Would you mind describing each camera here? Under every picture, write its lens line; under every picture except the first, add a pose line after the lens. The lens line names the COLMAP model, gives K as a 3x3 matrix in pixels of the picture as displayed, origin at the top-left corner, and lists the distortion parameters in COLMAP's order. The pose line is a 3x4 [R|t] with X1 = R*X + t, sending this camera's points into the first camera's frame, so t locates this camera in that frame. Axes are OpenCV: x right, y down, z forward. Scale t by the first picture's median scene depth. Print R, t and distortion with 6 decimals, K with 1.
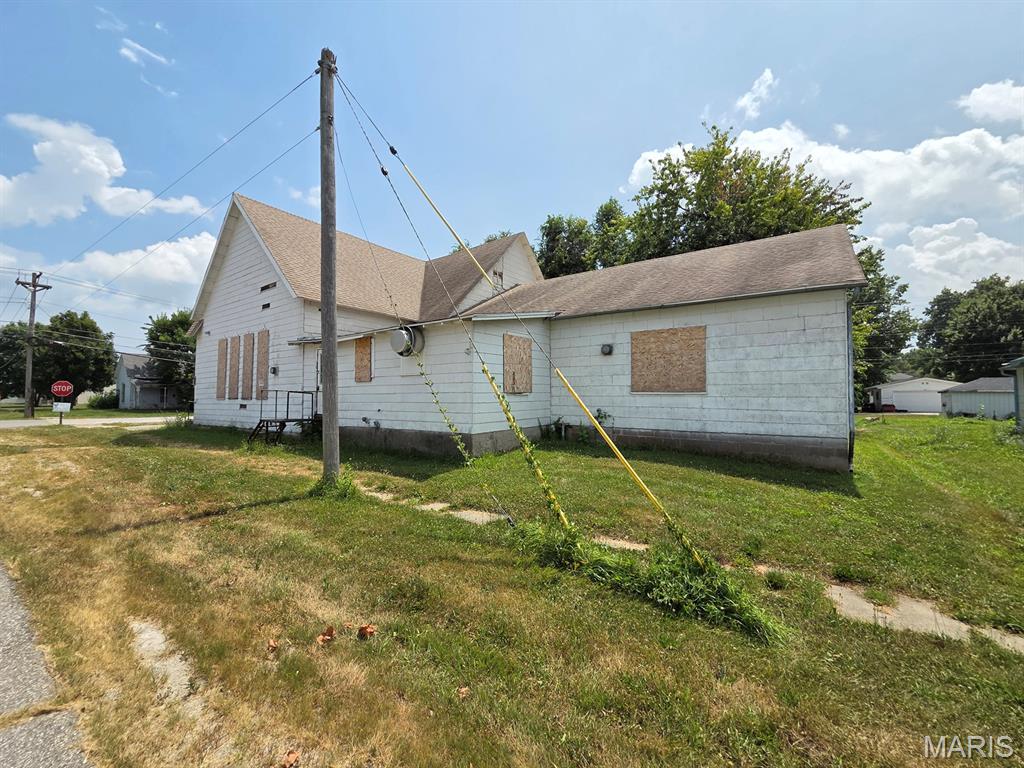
lens RADIAL K [[421.3, 0, 508.2], [0, 421.3, 384.9], [0, 0, 1]] dist [0.003517, 0.000222]
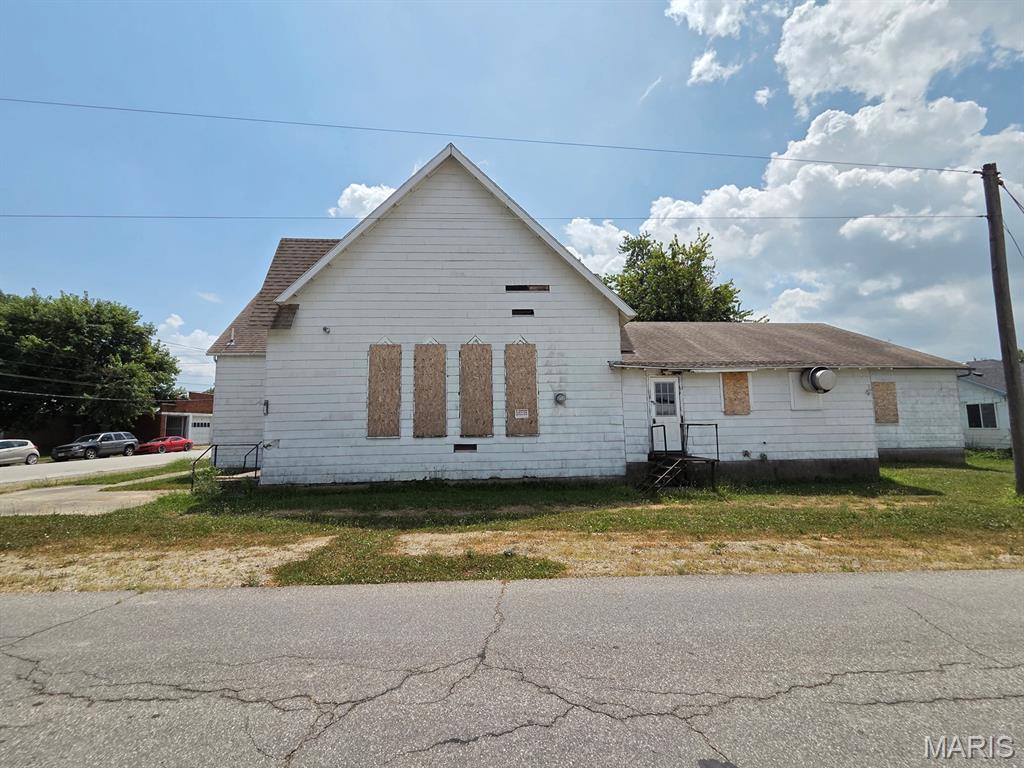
lens RADIAL K [[421.3, 0, 510.7], [0, 421.3, 378.5], [0, 0, 1]] dist [0.003517, 0.000222]
pose [[0.768245, 0.060166, 0.637322, -1.451452], [-0.006932, 0.996297, -0.085700, -0.003782], [-0.640118, 0.061421, 0.765817, 0.595523]]
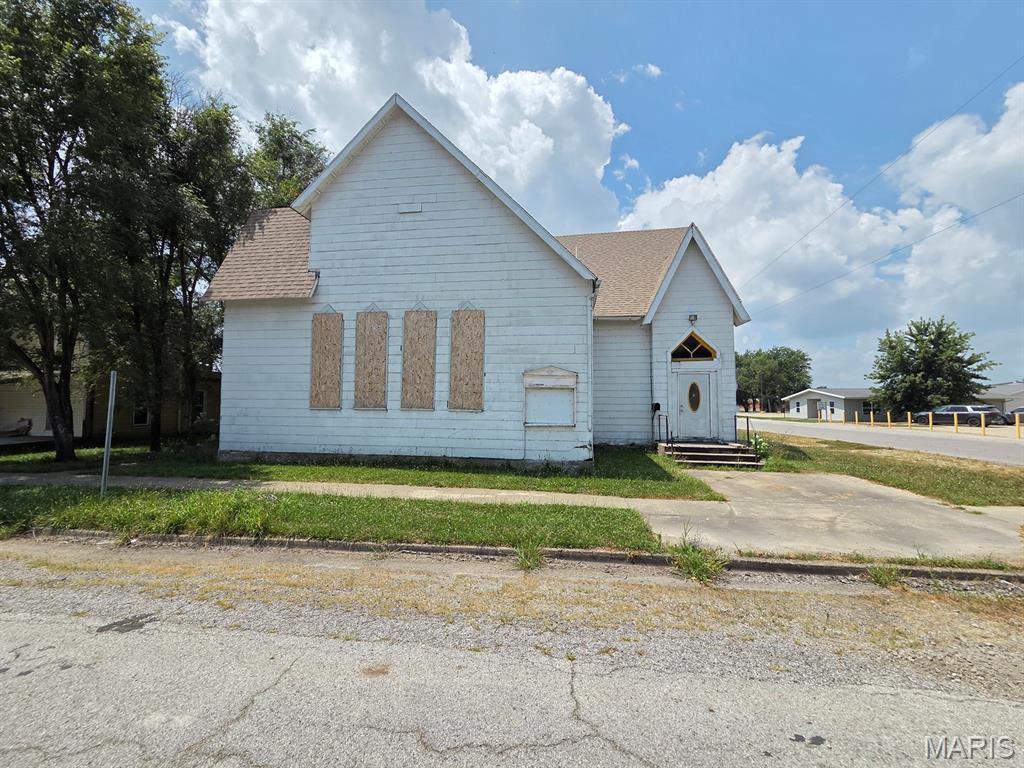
lens RADIAL K [[421.3, 0, 510.1], [0, 421.3, 382.8], [0, 0, 1]] dist [0.003517, 0.000222]
pose [[-0.484294, 0.035276, 0.874194, -1.995112], [-0.035702, 0.997558, -0.060032, 0.069552], [-0.874176, -0.060284, -0.481852, 2.828095]]
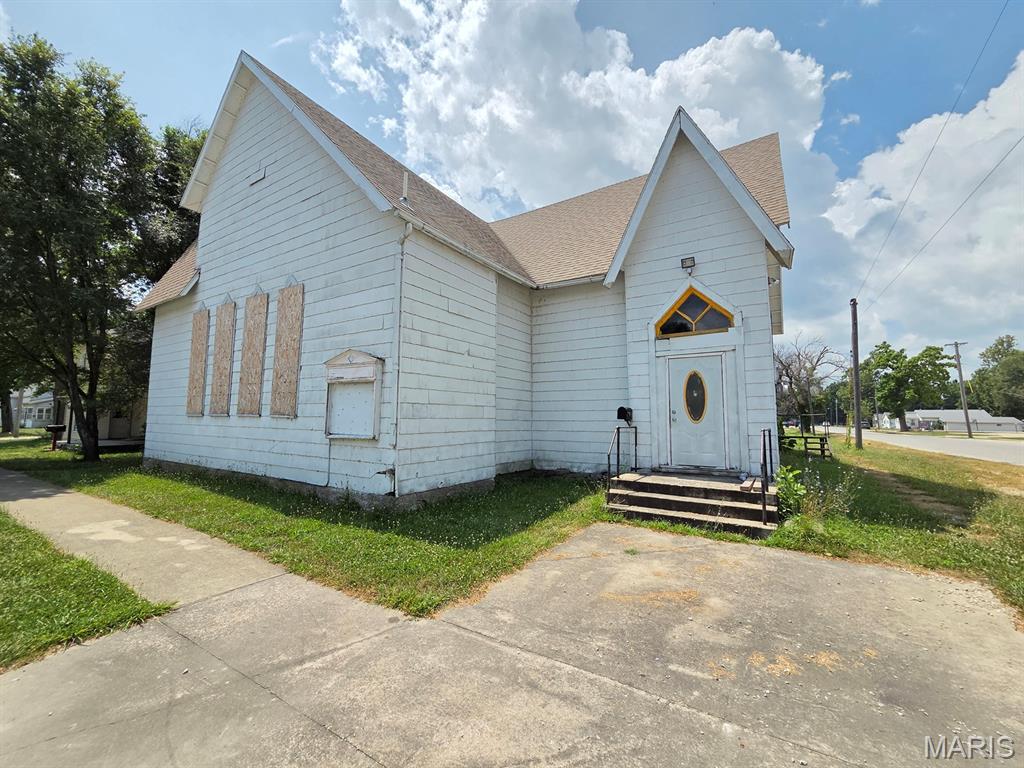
lens RADIAL K [[421.3, 0, 517.7], [0, 421.3, 381.4], [0, 0, 1]] dist [0.003517, 0.000222]
pose [[-0.073966, 0.085150, 0.993619, -1.873149], [-0.038224, 0.995374, -0.088146, 0.066909], [-0.996528, -0.044500, -0.070369, 2.135434]]
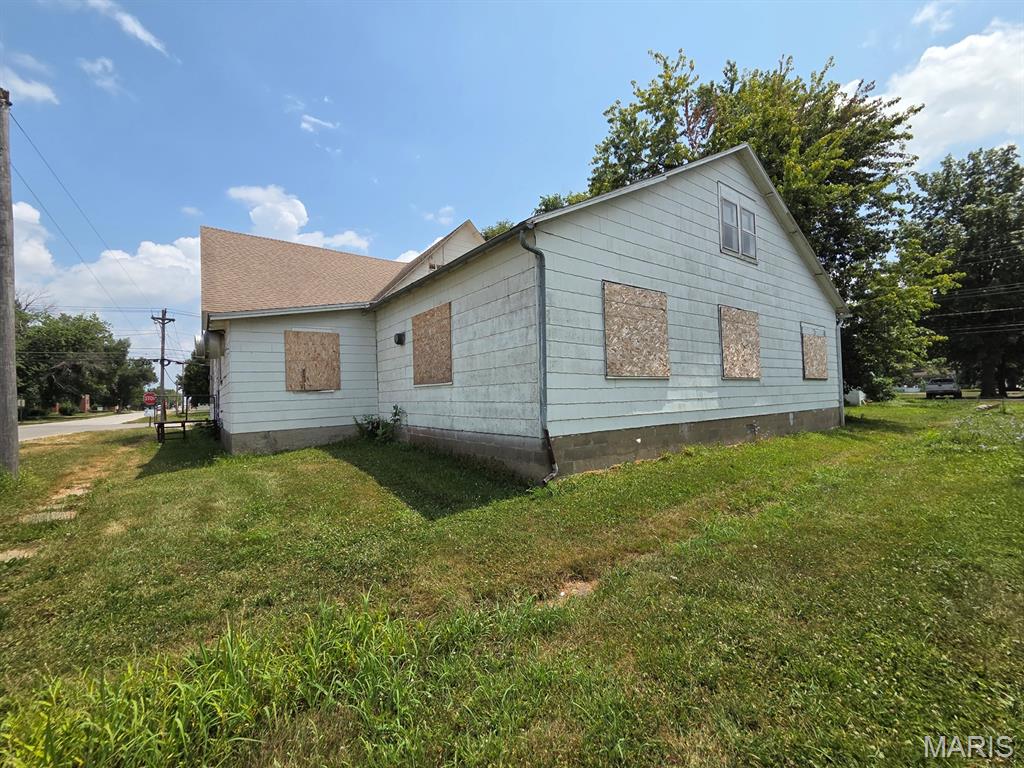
lens RADIAL K [[421.3, 0, 514.8], [0, 421.3, 374.2], [0, 0, 1]] dist [0.003517, 0.000222]
pose [[0.954144, -0.046648, -0.295693, 0.706248], [0.041148, 0.998845, -0.024797, 0.023305], [0.296508, 0.011492, 0.954961, 0.209041]]
